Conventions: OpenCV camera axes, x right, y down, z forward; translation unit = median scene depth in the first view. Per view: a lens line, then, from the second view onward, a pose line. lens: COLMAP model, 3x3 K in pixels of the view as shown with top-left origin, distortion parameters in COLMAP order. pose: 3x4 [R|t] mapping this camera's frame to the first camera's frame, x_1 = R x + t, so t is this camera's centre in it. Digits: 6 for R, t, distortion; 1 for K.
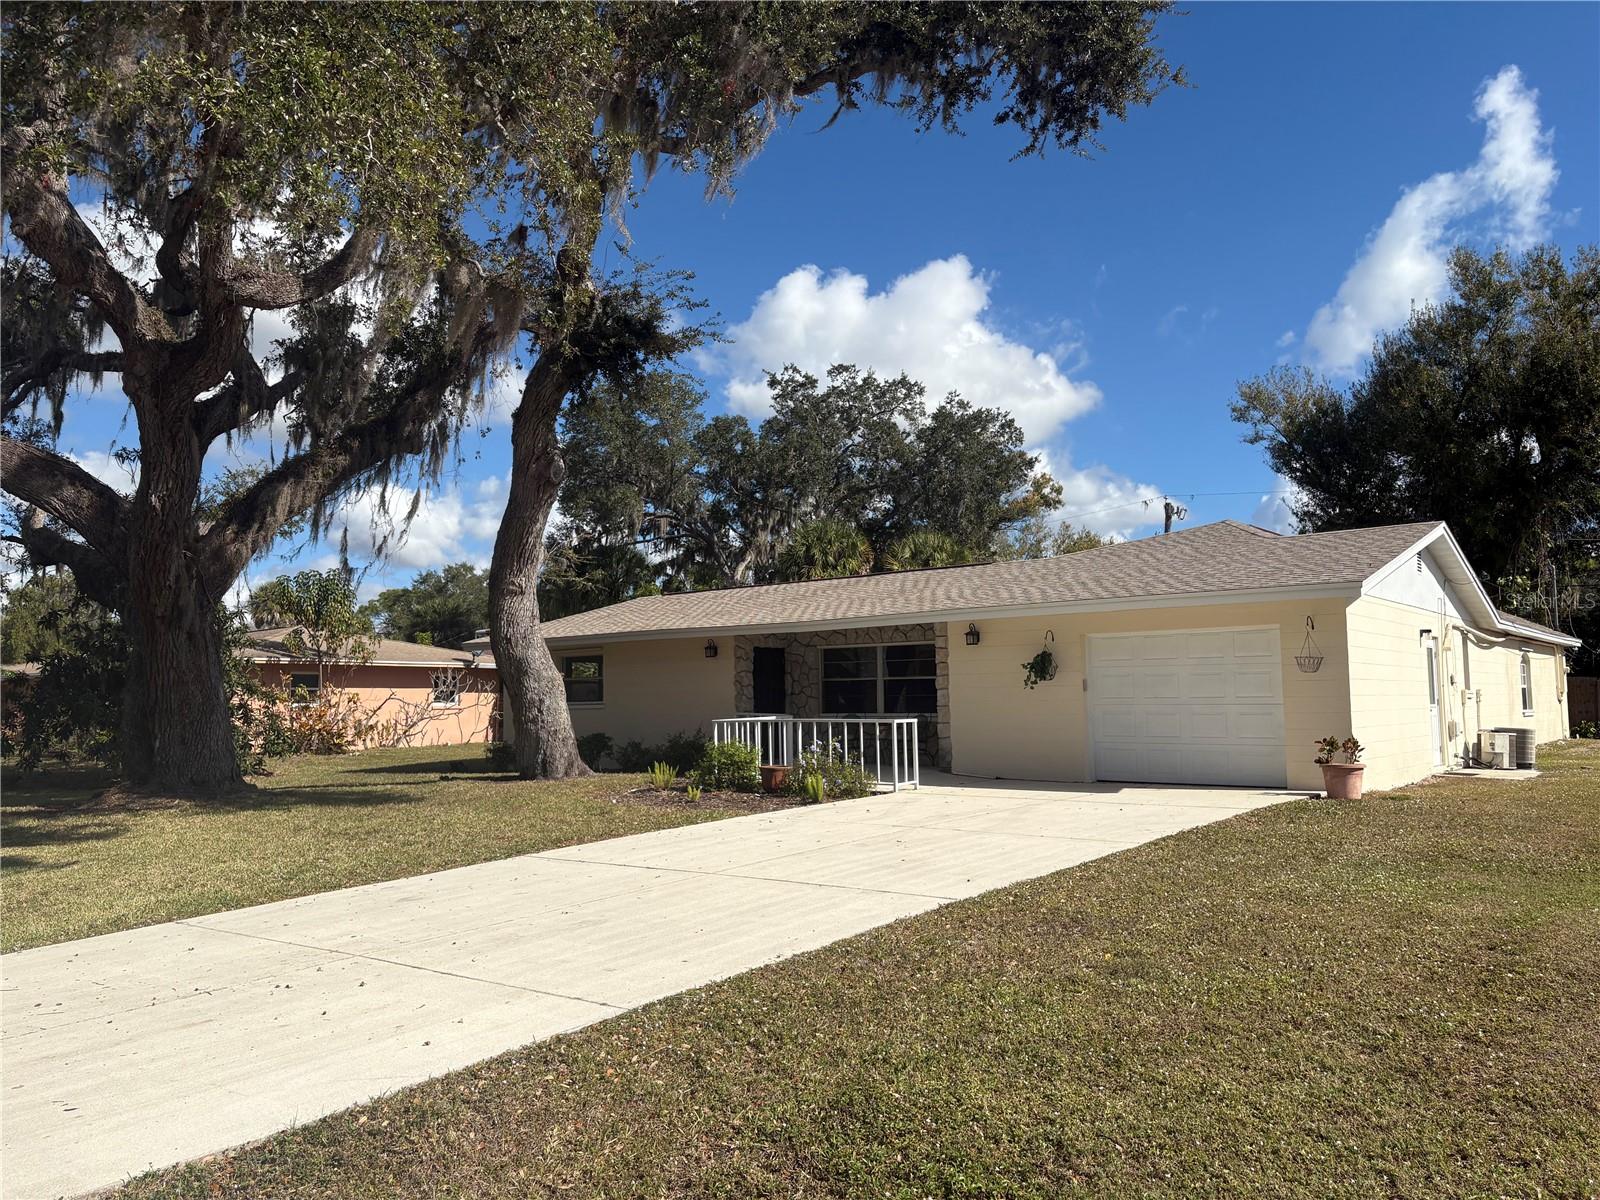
lens RADIAL K [[1201.7, 0, 800.0], [0, 1201.7, 600.0], [0, 0, 1]] dist [-0.005601, -0.005653]
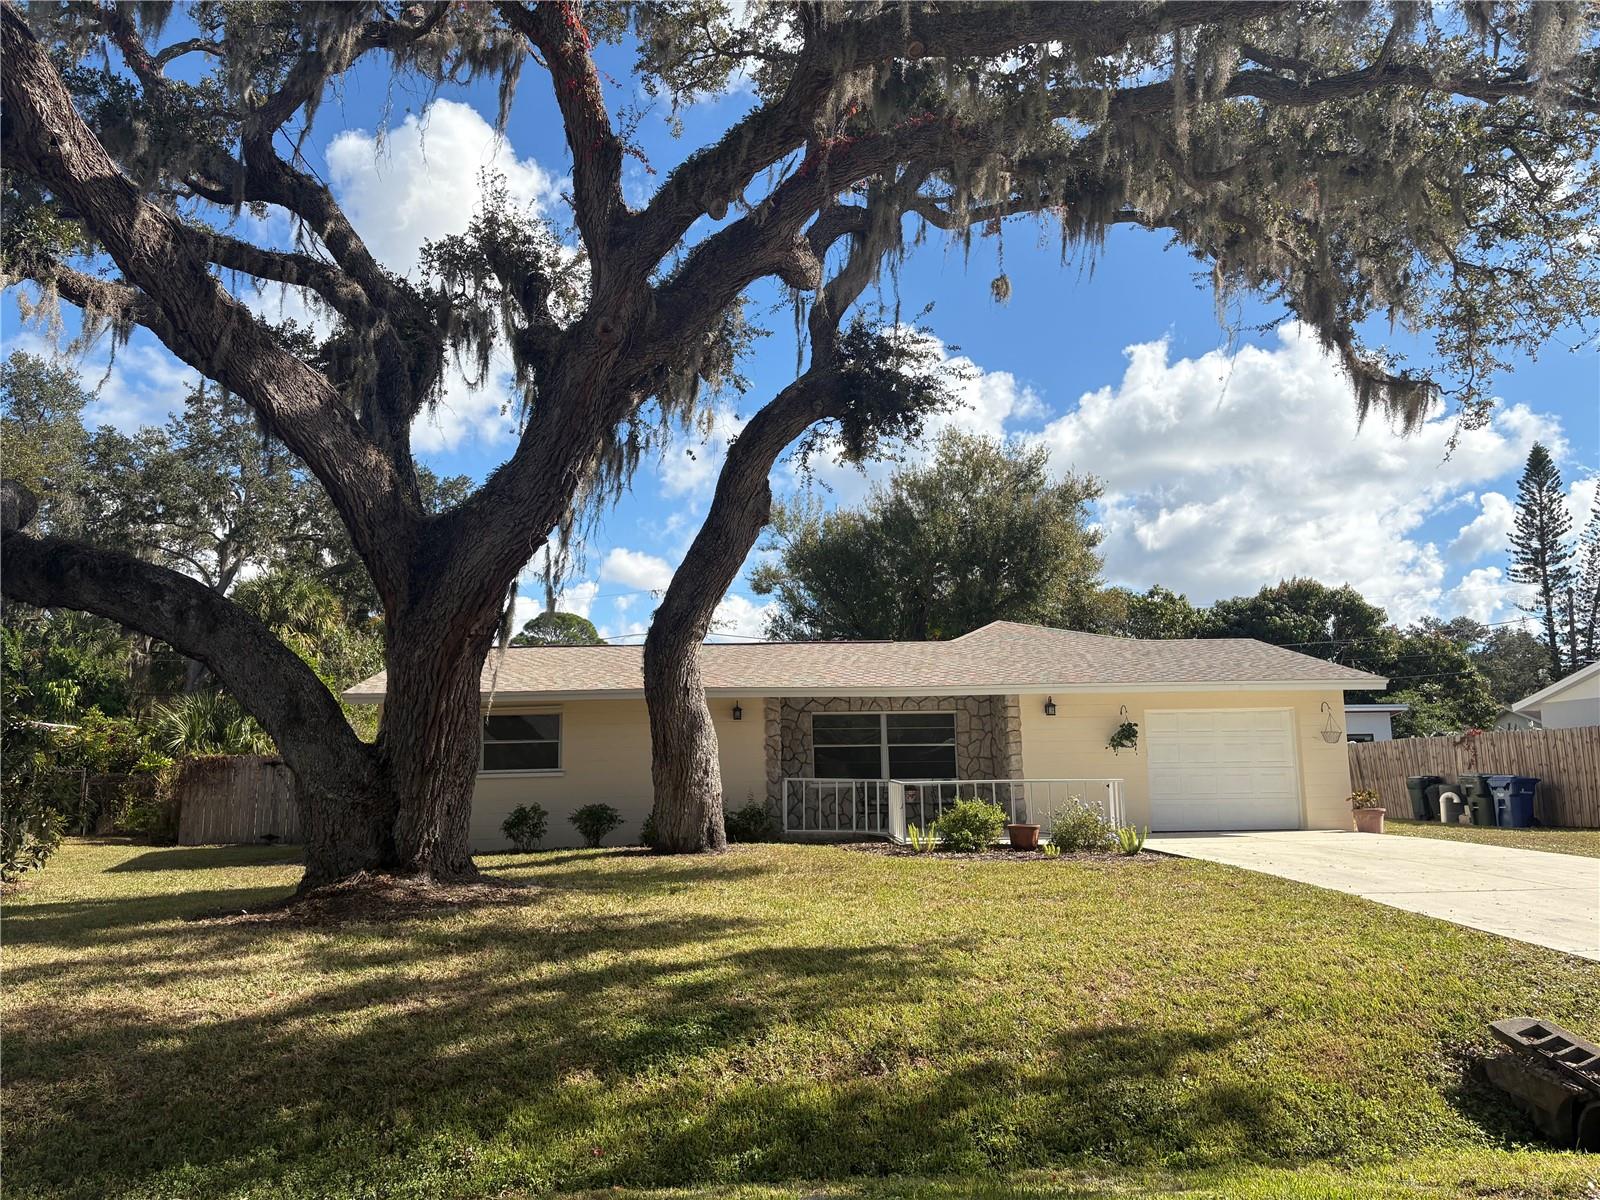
lens RADIAL K [[1201.7, 0, 800.0], [0, 1201.7, 600.0], [0, 0, 1]] dist [-0.005601, -0.005653]
pose [[0.759396, 0.098766, 0.643089, -0.757594], [-0.049889, 0.994340, -0.093800, 0.045943], [-0.648714, 0.039148, 0.760025, 0.279833]]
